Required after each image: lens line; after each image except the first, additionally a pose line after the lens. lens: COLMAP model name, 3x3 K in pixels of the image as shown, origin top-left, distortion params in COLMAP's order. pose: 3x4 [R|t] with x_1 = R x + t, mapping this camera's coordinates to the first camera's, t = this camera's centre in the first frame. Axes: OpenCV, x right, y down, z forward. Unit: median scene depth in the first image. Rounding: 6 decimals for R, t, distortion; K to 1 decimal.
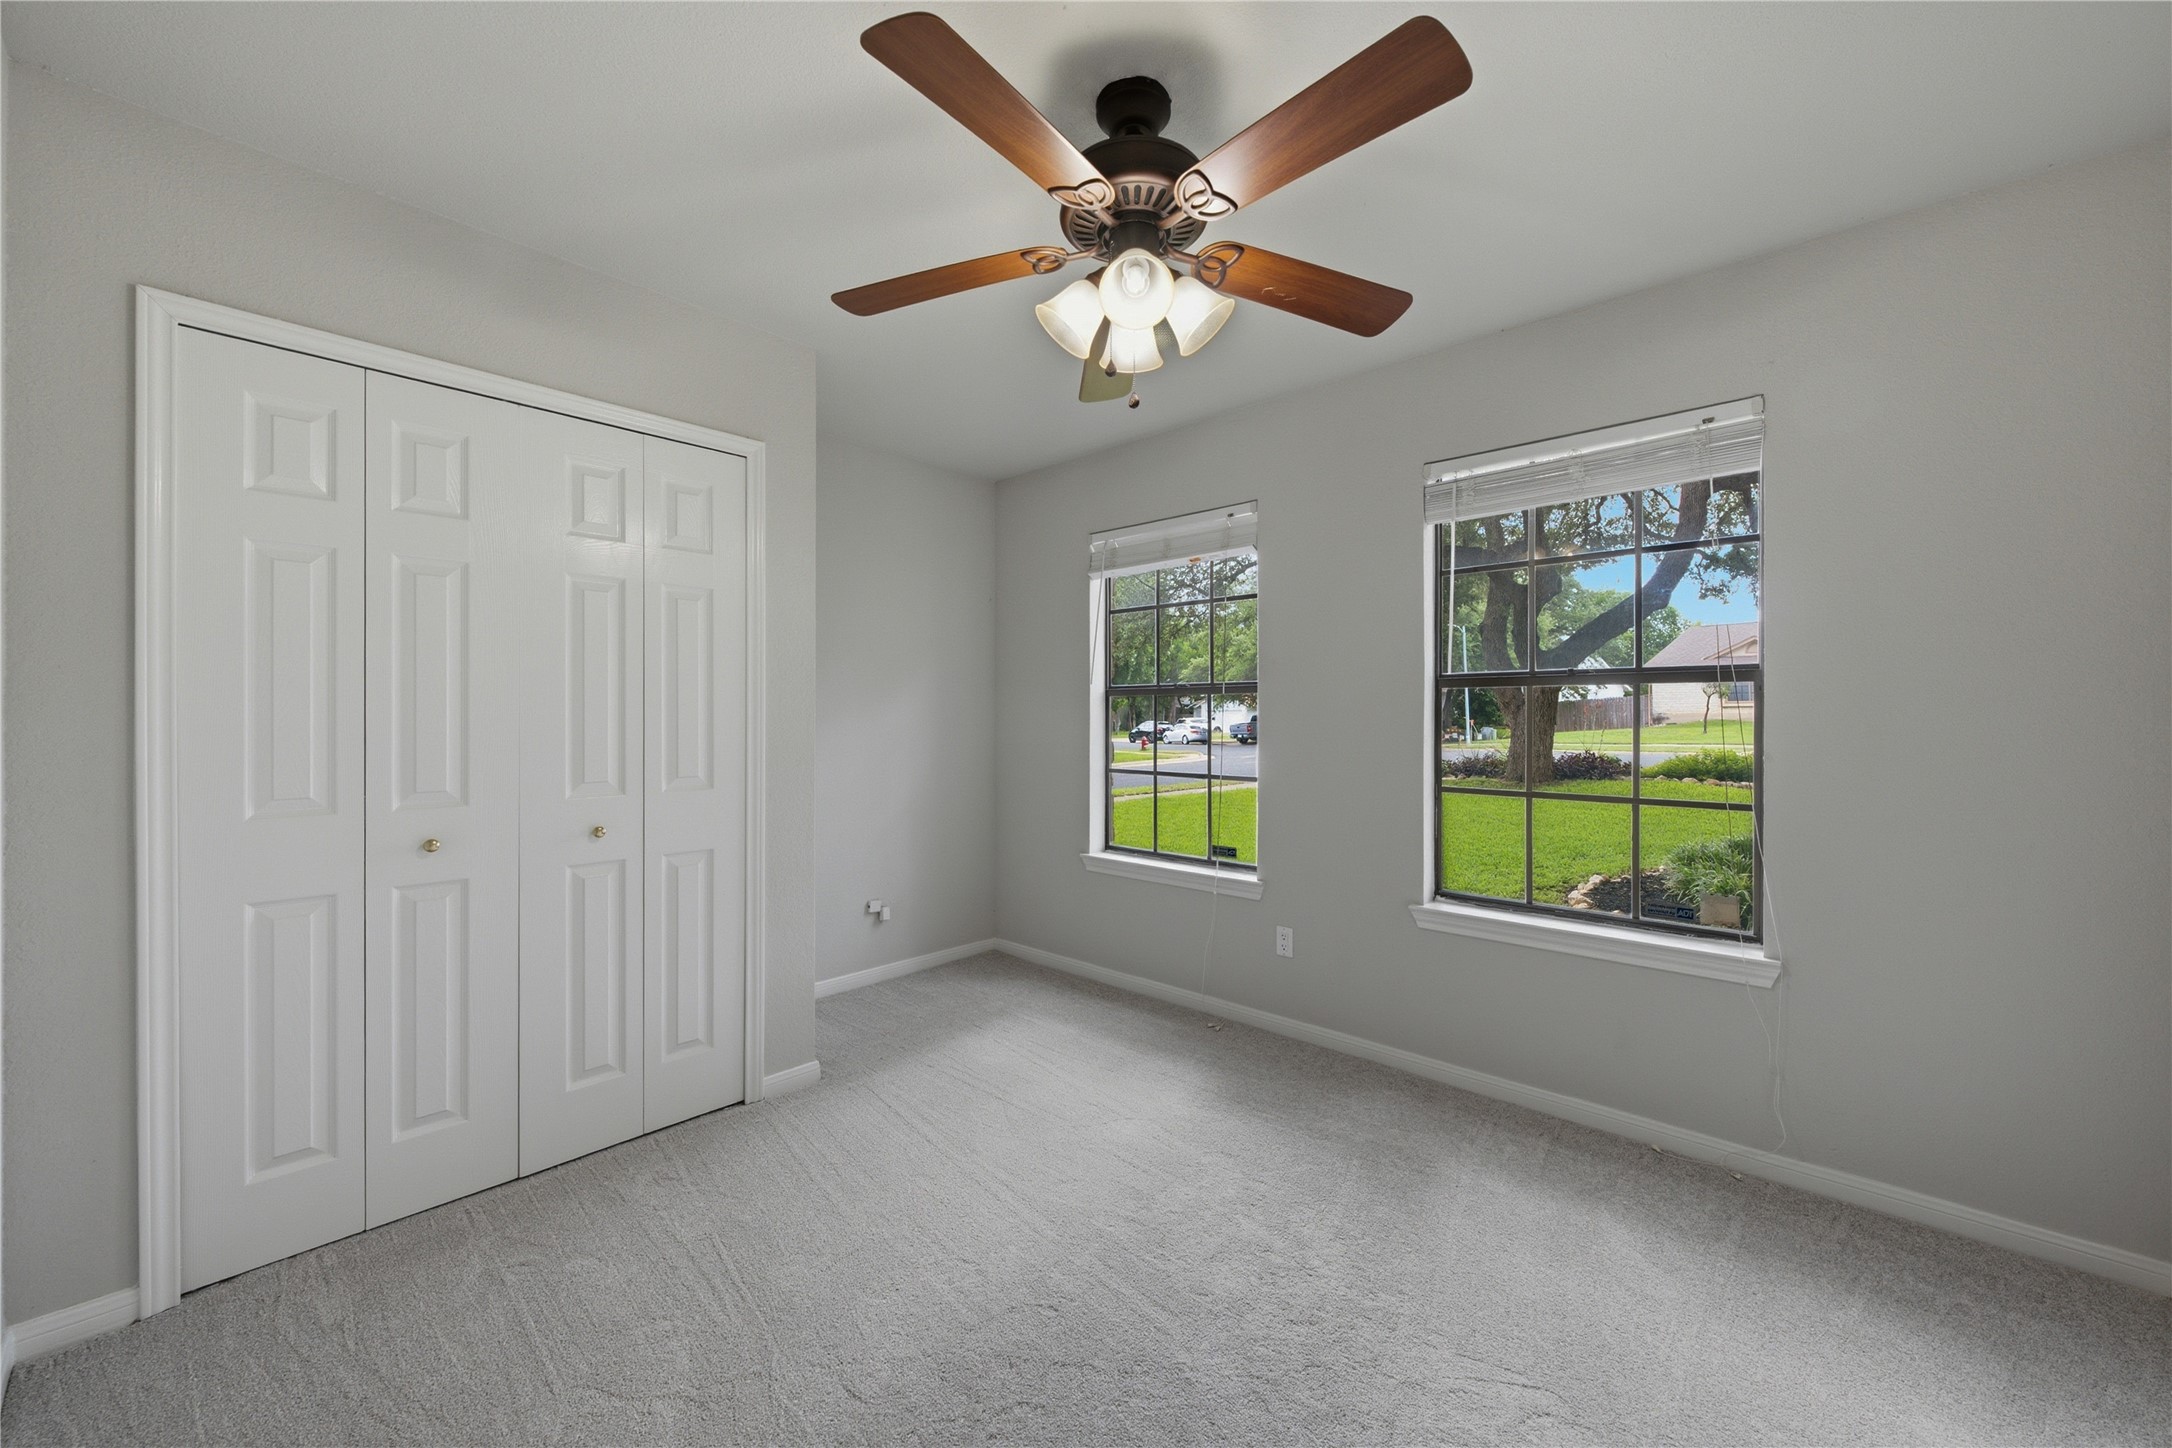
lens RADIAL K [[851.2, 0, 1086.0], [0, 851.2, 724.0], [0, 0, 1]] dist [0.001924, 0.000266]
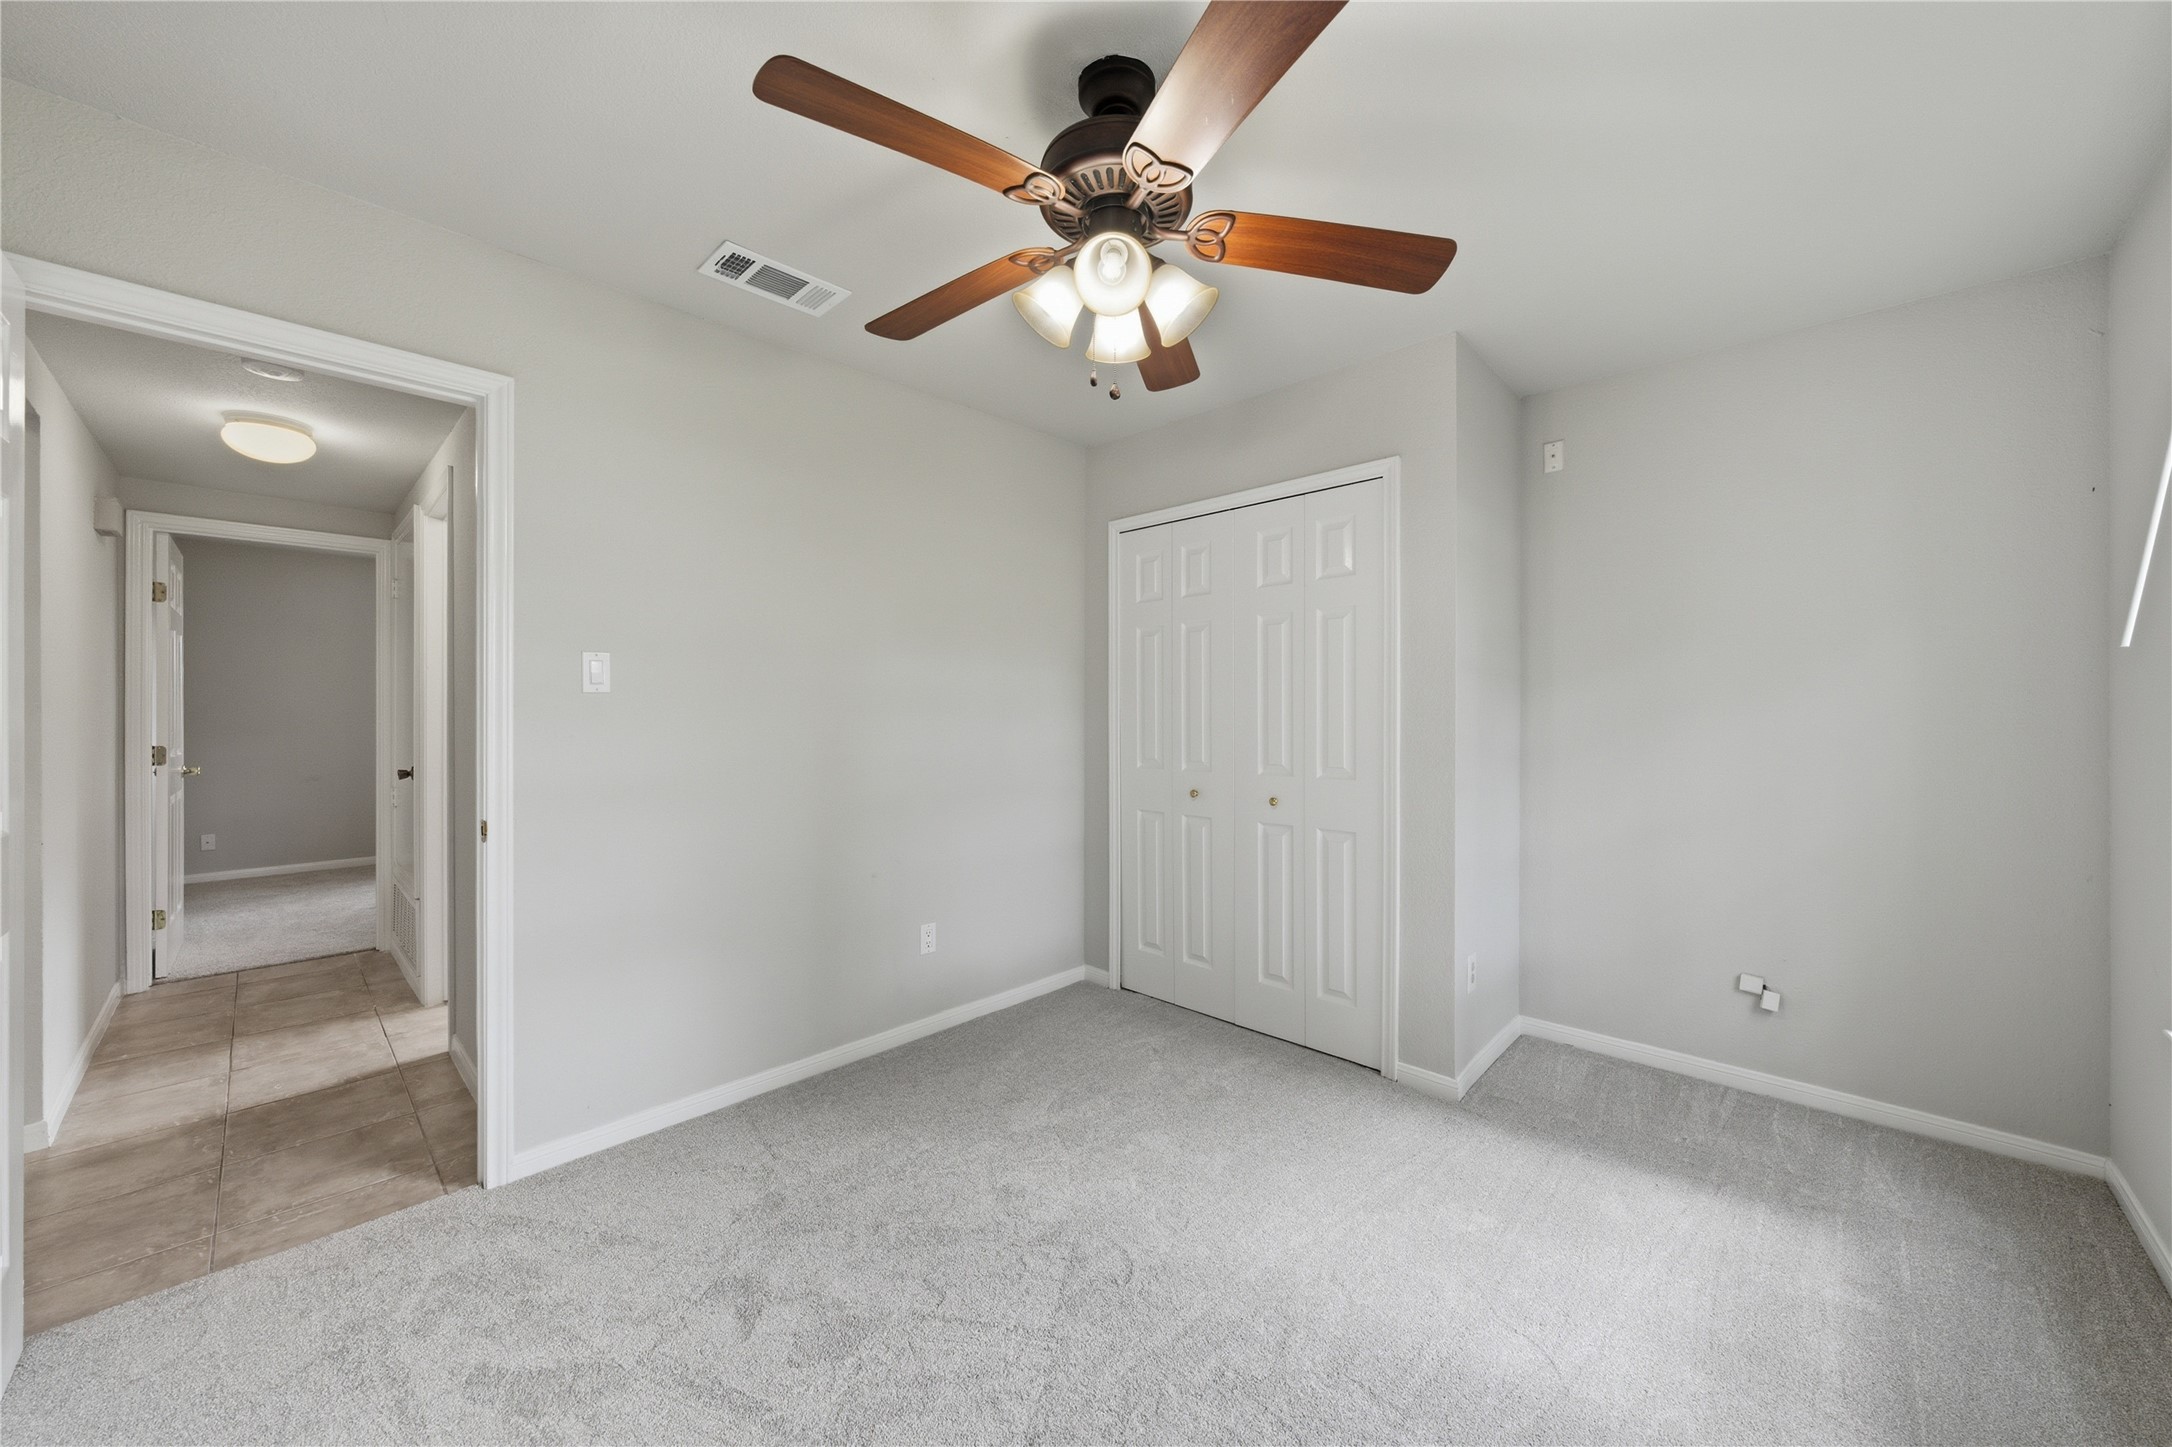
lens RADIAL K [[800.7, 0, 1078.2], [0, 800.7, 718.2], [0, 0, 1]] dist [-0.002037, -0.000088]
pose [[-0.047899, 0.005229, -0.998839, 0.798397], [-0.010899, 0.999924, 0.005758, -0.012706], [0.998793, 0.011162, -0.047838, 0.829483]]
